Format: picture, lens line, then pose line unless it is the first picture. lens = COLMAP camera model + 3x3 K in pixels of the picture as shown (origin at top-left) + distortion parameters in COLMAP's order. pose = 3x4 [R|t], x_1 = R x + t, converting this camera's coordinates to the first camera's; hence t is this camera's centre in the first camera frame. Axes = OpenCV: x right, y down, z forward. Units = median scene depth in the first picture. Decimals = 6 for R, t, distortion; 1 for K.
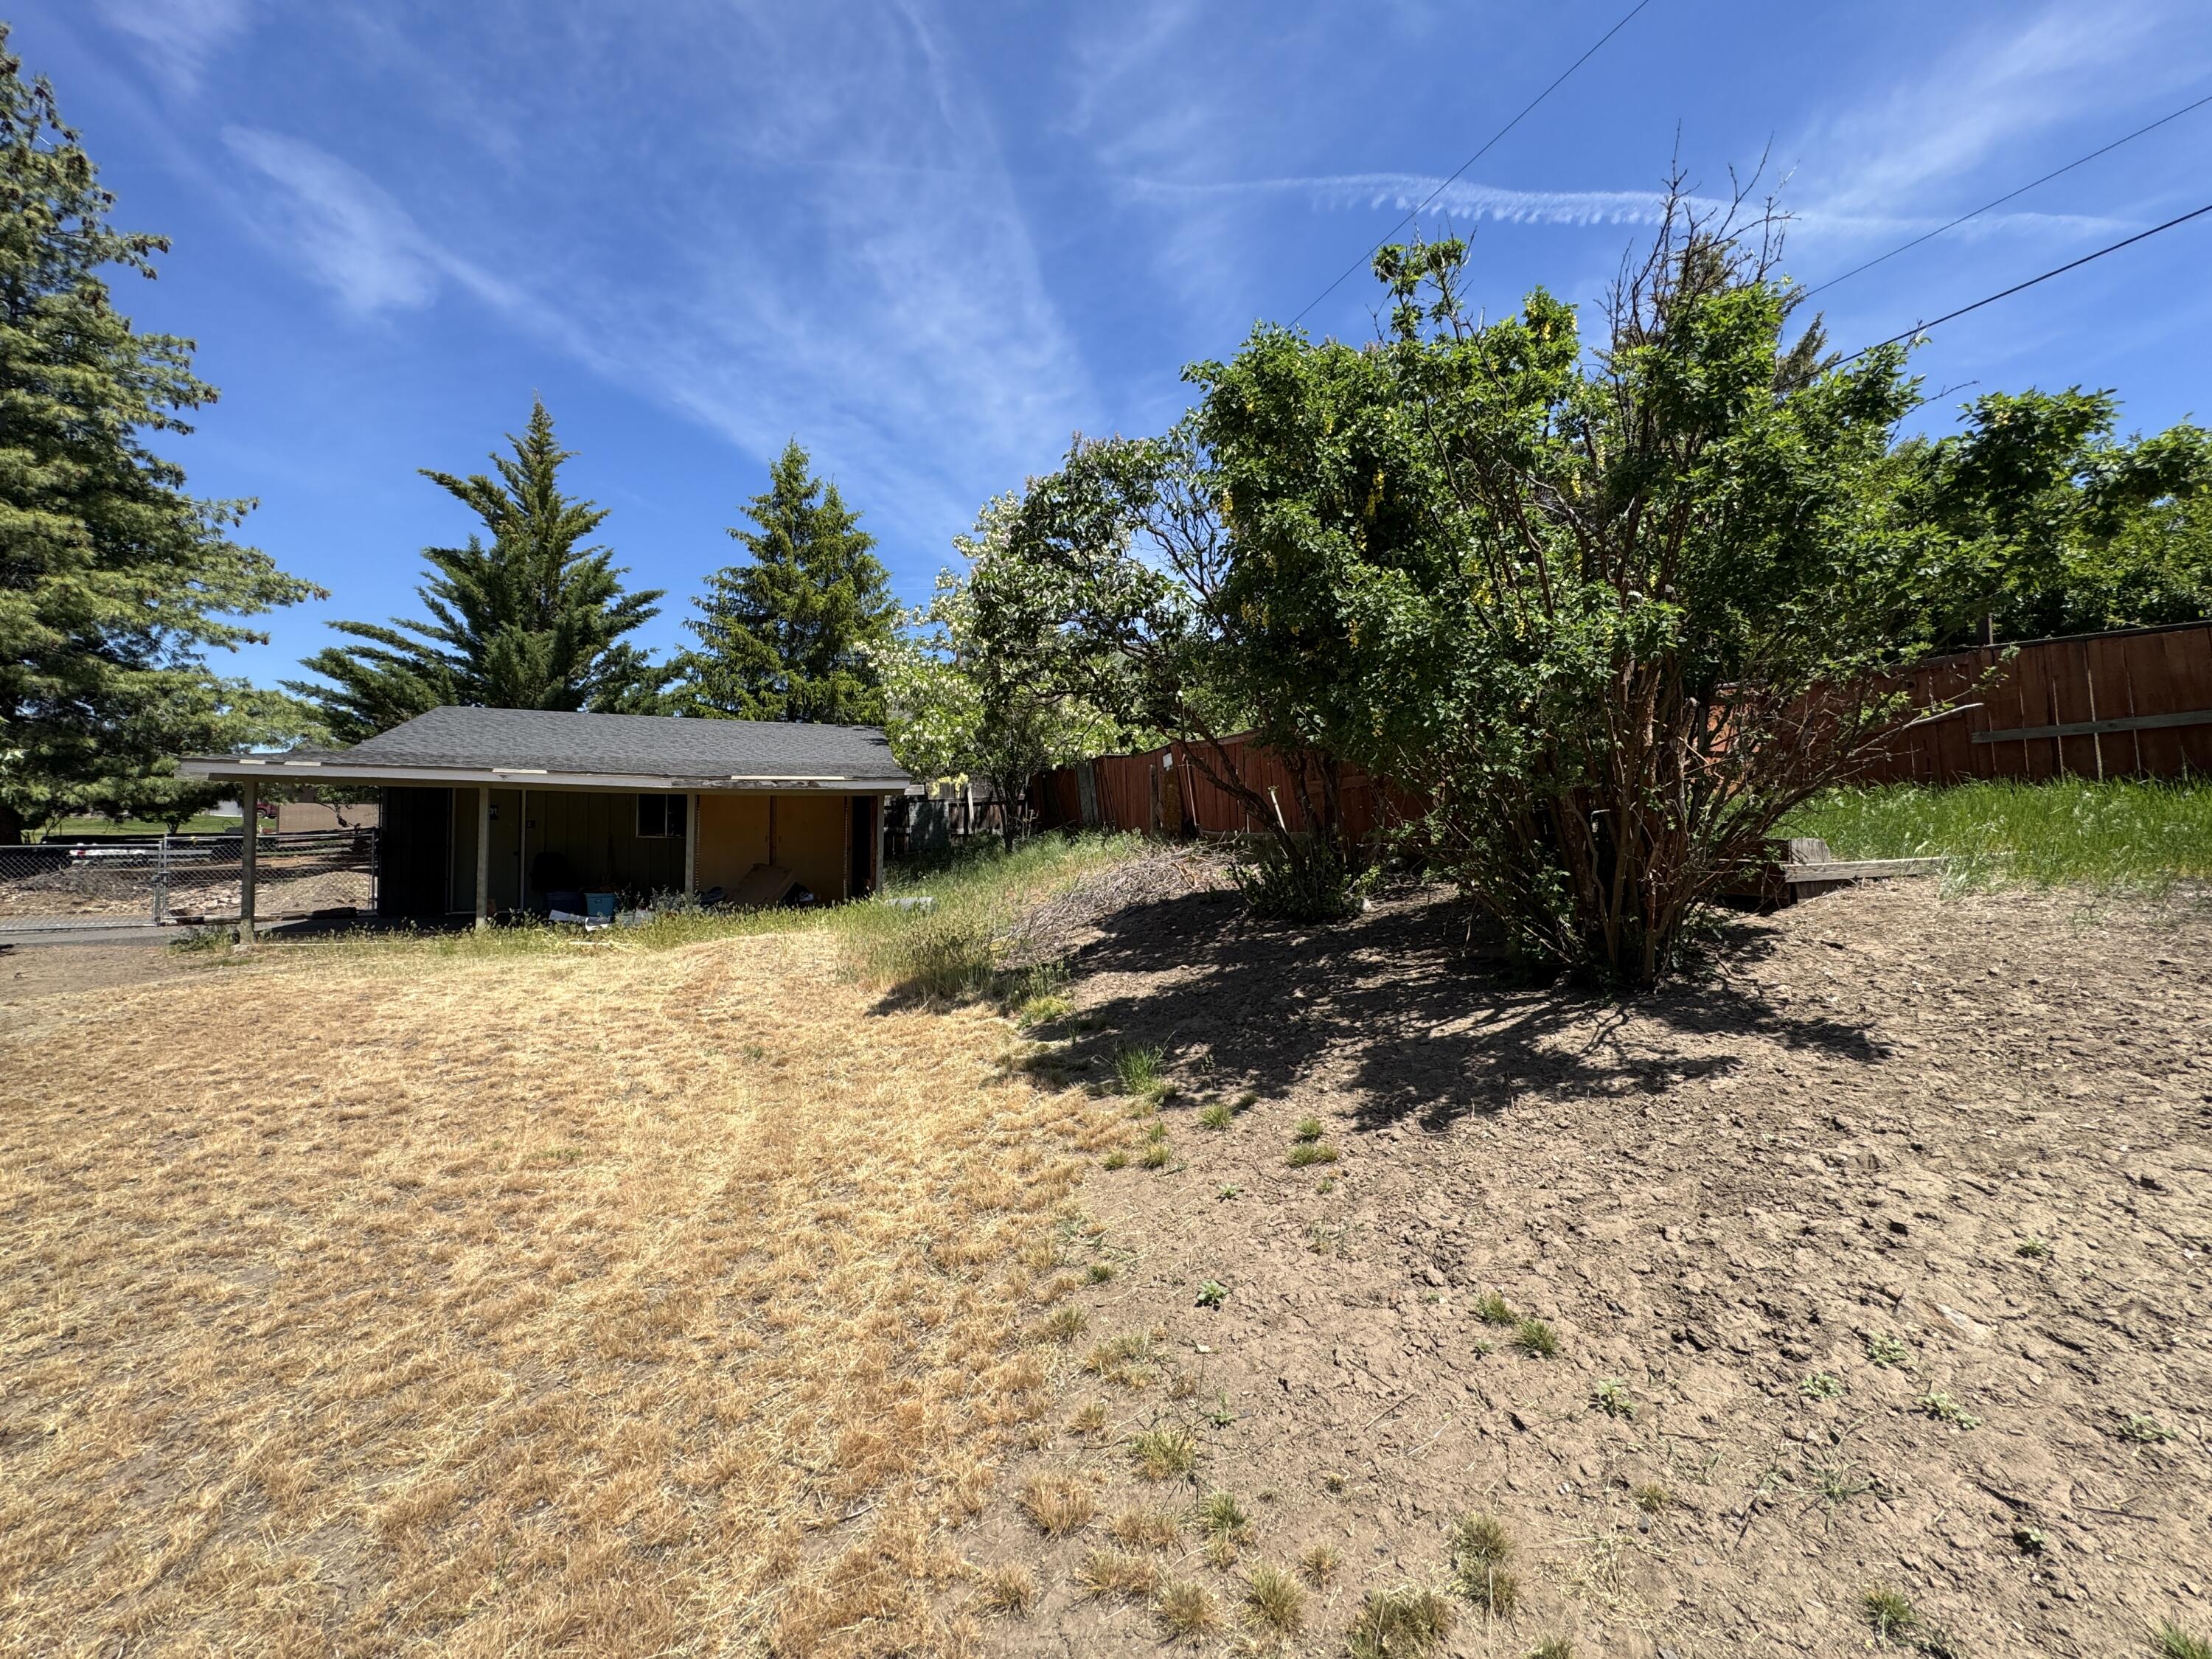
lens RADIAL K [[881.2, 0, 1104.0], [0, 881.2, 826.9], [0, 0, 1]] dist [-0.002262, -0.000226]
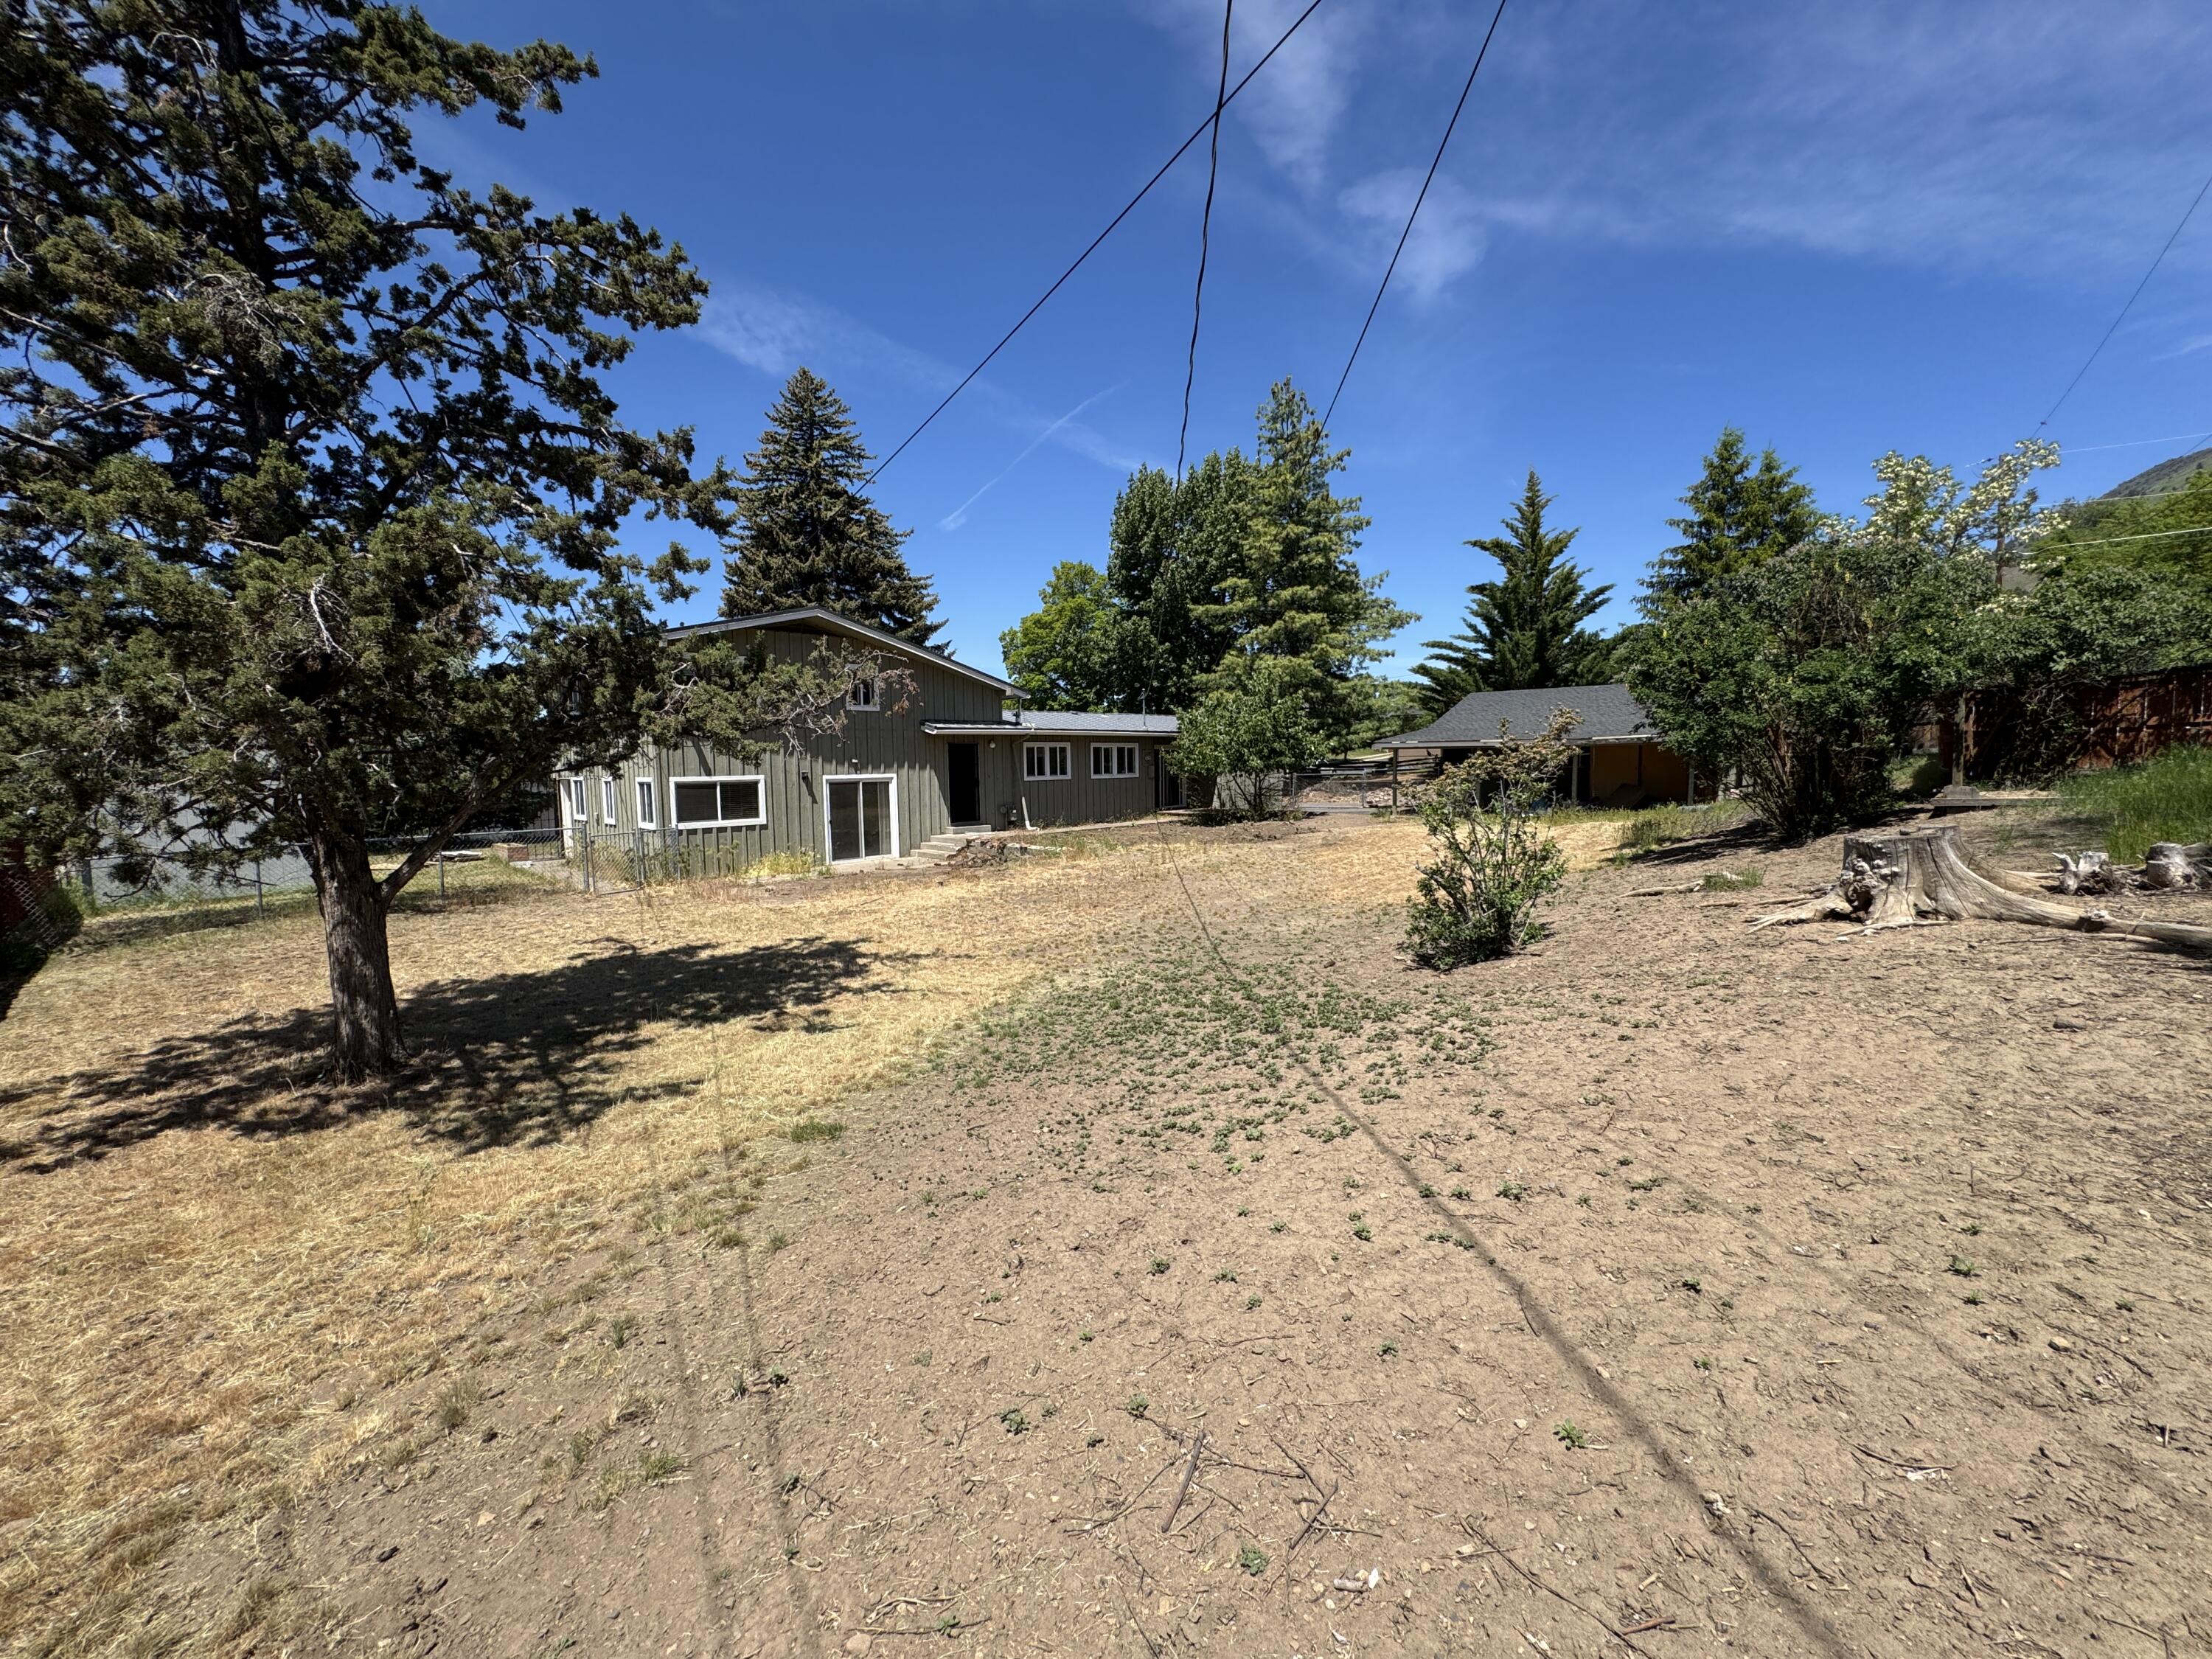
lens RADIAL K [[881.2, 0, 1104.3], [0, 881.2, 831.8], [0, 0, 1]] dist [-0.002262, -0.000226]
pose [[0.491299, 0.060525, -0.868885, 0.358583], [0.039658, 0.994994, 0.091734, -0.037690], [0.870088, -0.079527, 0.486439, -0.434898]]
